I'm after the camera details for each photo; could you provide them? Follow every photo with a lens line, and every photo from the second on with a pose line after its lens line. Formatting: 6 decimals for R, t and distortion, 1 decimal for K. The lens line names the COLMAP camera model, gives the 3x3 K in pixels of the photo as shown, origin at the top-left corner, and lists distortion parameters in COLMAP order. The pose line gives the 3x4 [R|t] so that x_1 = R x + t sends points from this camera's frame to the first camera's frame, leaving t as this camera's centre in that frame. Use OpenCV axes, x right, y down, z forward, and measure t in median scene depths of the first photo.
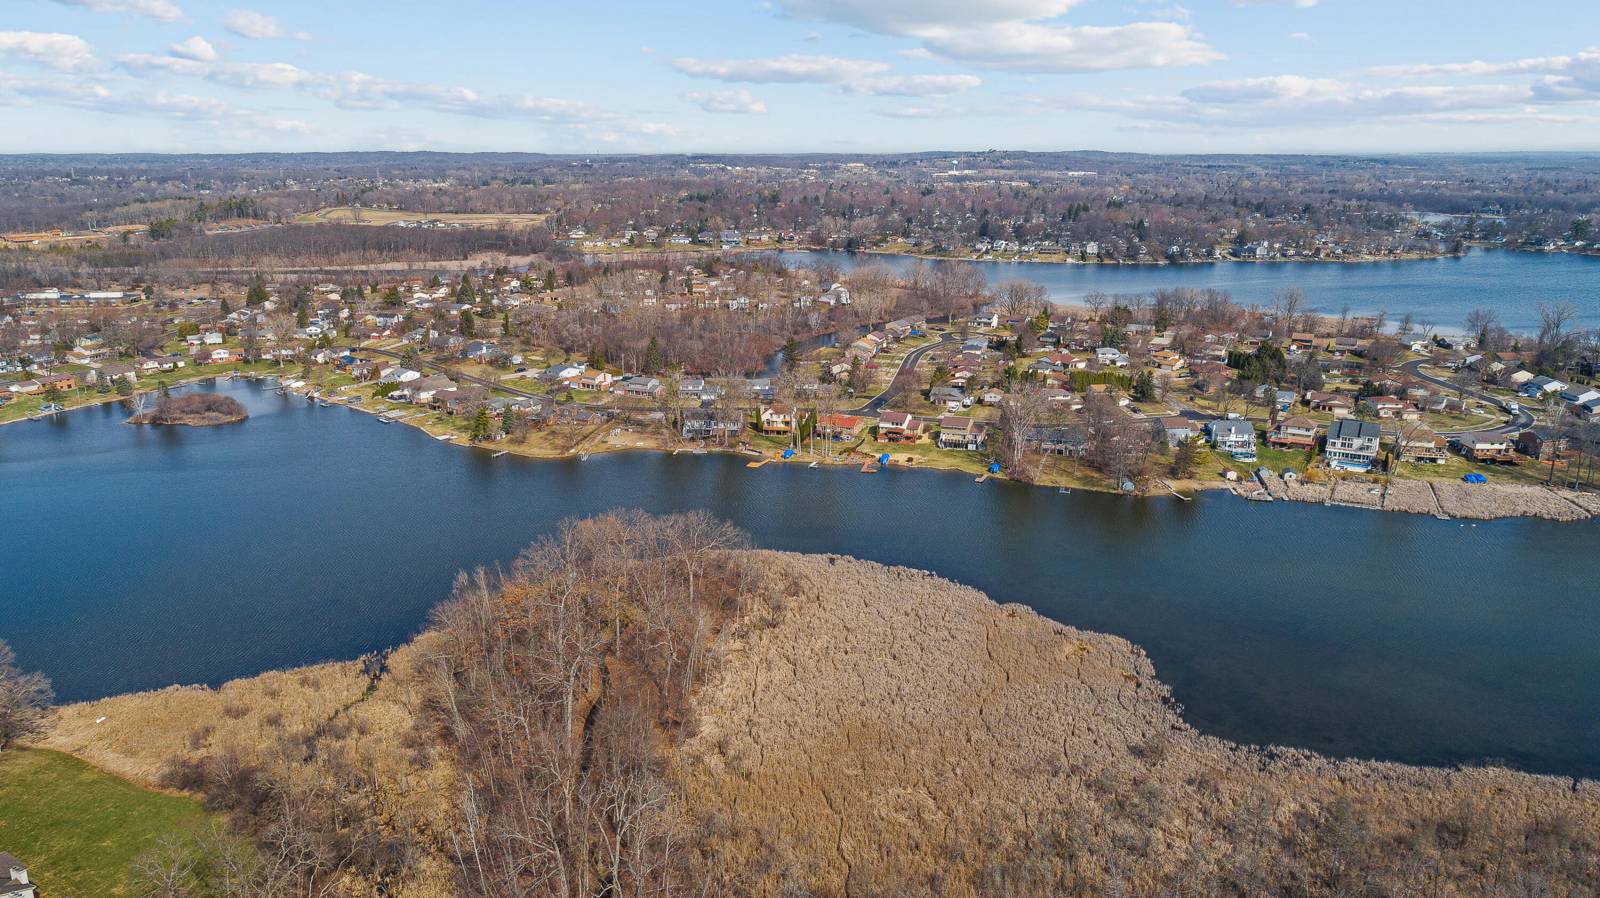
lens RADIAL K [[1135.7, 0, 800.0], [0, 1135.7, 449.0], [0, 0, 1]] dist [-0.009932, 0.013012]
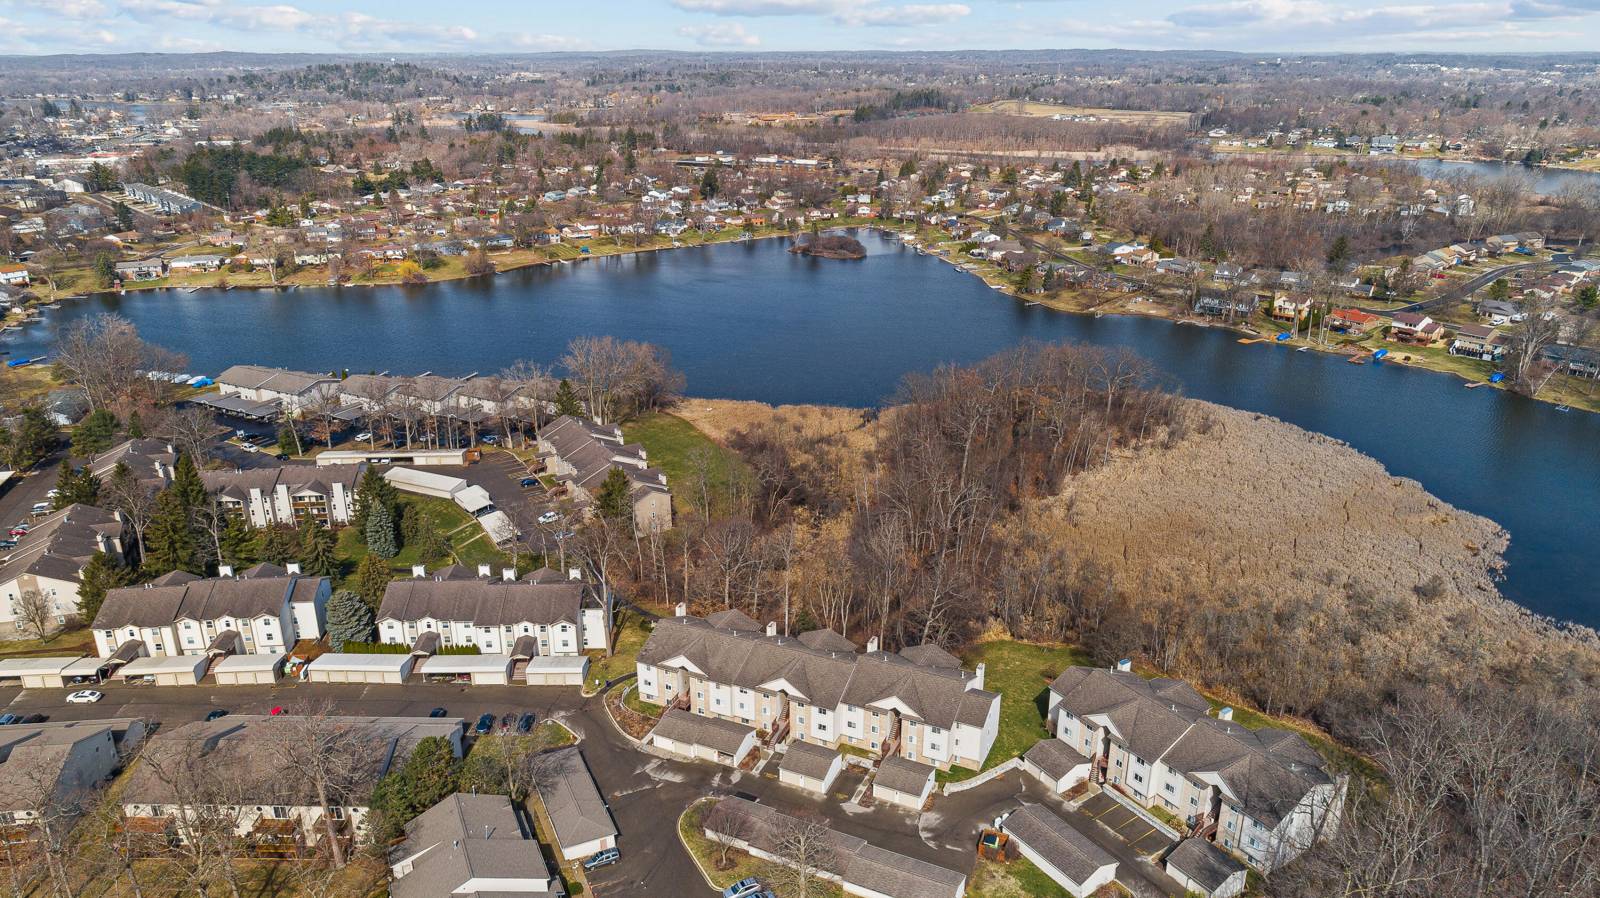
lens RADIAL K [[1135.7, 0, 800.0], [0, 1135.7, 449.0], [0, 0, 1]] dist [-0.009932, 0.013012]
pose [[0.828437, 0.187133, -0.527895, 0.170976], [-0.142923, 0.981960, 0.123801, 0.035632], [0.541539, -0.027113, 0.840238, -0.141325]]
